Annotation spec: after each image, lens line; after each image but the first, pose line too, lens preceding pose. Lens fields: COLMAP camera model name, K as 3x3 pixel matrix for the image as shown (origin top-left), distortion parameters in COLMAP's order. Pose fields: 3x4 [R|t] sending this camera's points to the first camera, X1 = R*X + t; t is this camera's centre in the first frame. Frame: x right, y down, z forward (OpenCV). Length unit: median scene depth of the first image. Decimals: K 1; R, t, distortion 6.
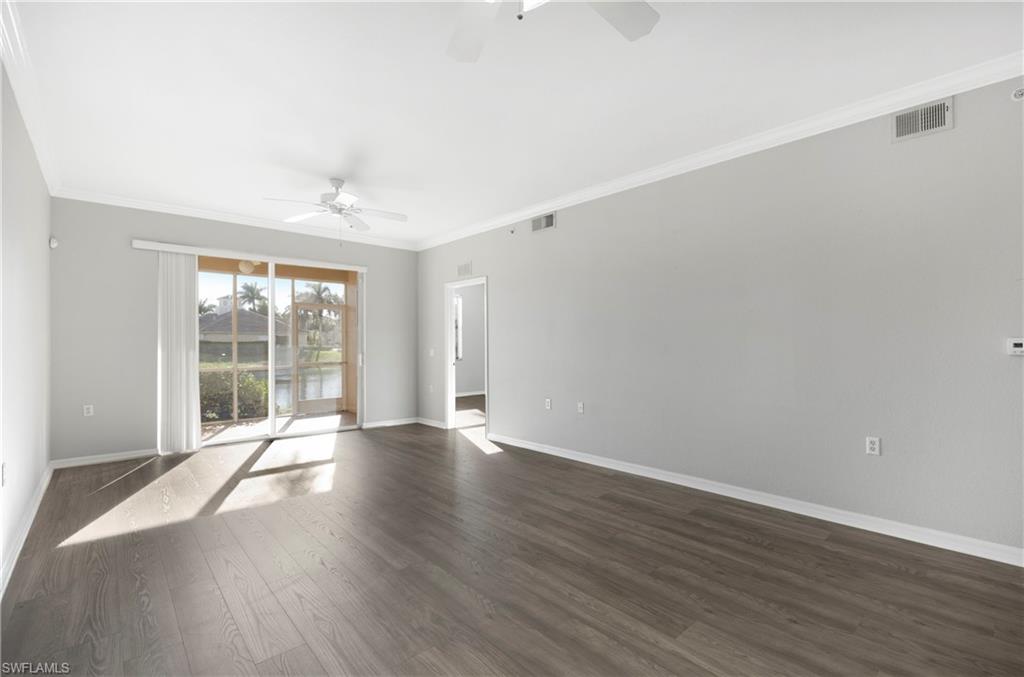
lens RADIAL K [[458.9, 0, 506.6], [0, 458.9, 337.8], [0, 0, 1]] dist [0.000206, -0.002213]
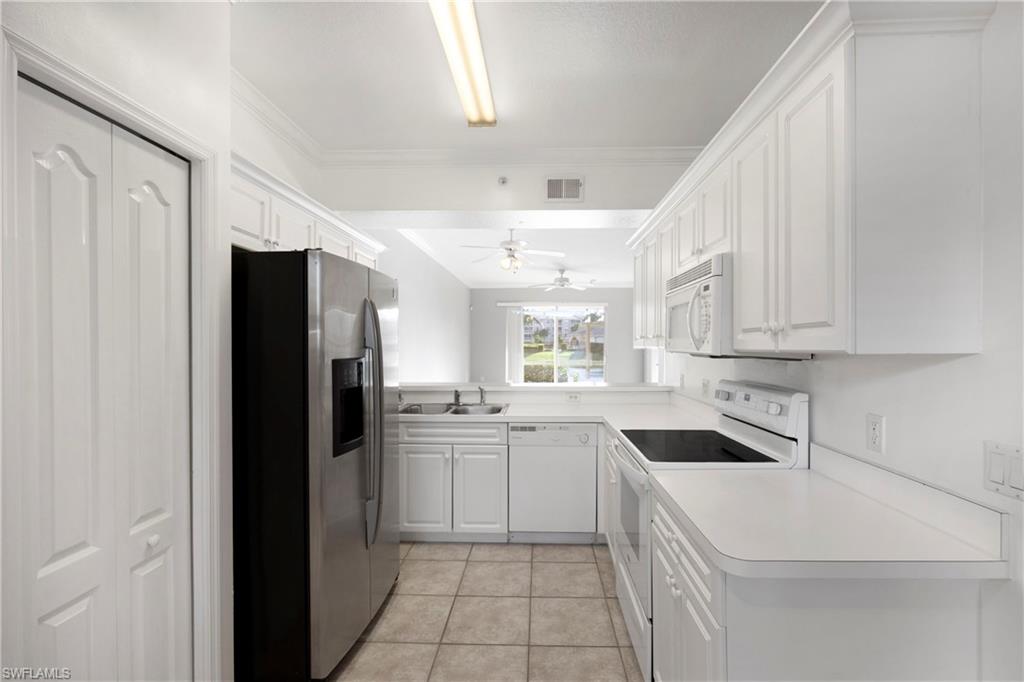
lens RADIAL K [[452.5, 0, 516.9], [0, 452.5, 344.9], [0, 0, 1]] dist [-0.027043, -0.000177]
pose [[0.716644, 0.008658, -0.697385, 0.855539], [-0.000700, 0.999931, 0.011695, -0.034602], [0.697438, -0.007893, 0.716601, -0.553127]]
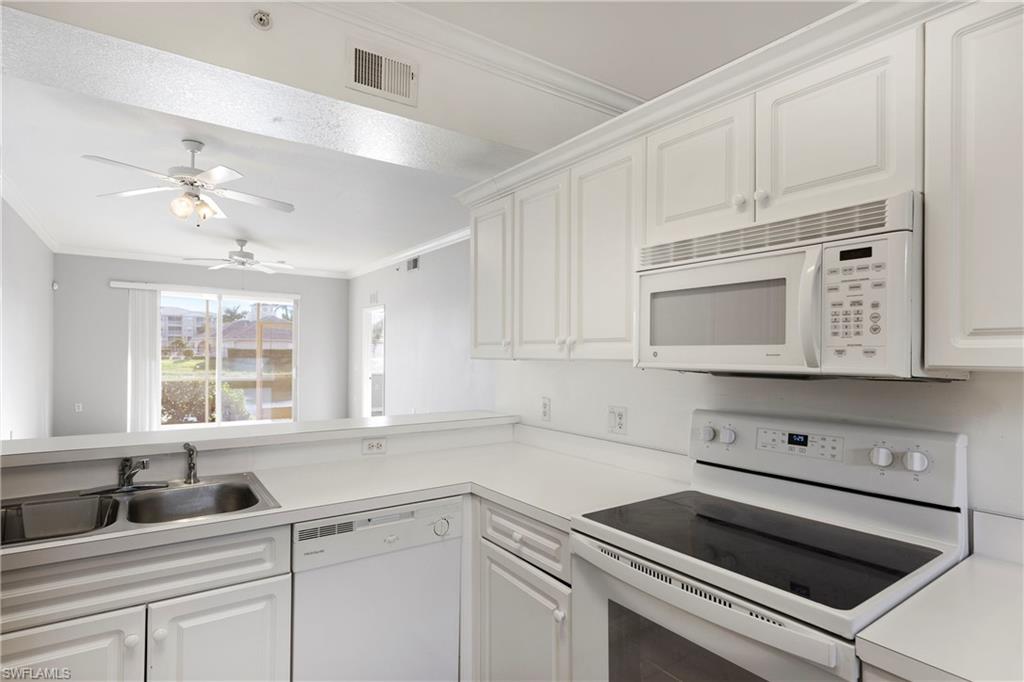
lens RADIAL K [[525.9, 0, 505.6], [0, 525.9, 340.4], [0, 0, 1]] dist [-0.011533, 0.001276]
pose [[0.993236, 0.009503, -0.115720, 0.566113], [-0.011263, 0.999831, -0.014563, -0.033264], [0.115562, 0.015768, 0.993175, -0.424913]]
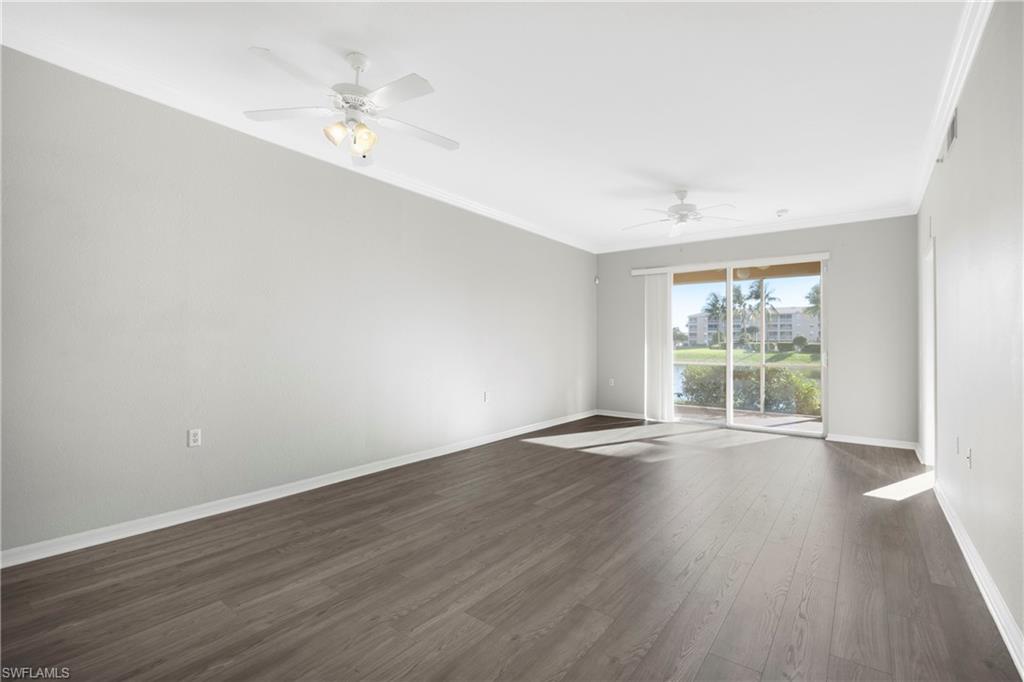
lens RADIAL K [[452.5, 0, 525.2], [0, 452.5, 350.0], [0, 0, 1]] dist [-0.027043, -0.000177]
pose [[0.206863, 0.021344, -0.978137, 0.593700], [0.001661, 0.999753, 0.022167, 0.011034], [0.978369, -0.006210, 0.206776, 0.393540]]
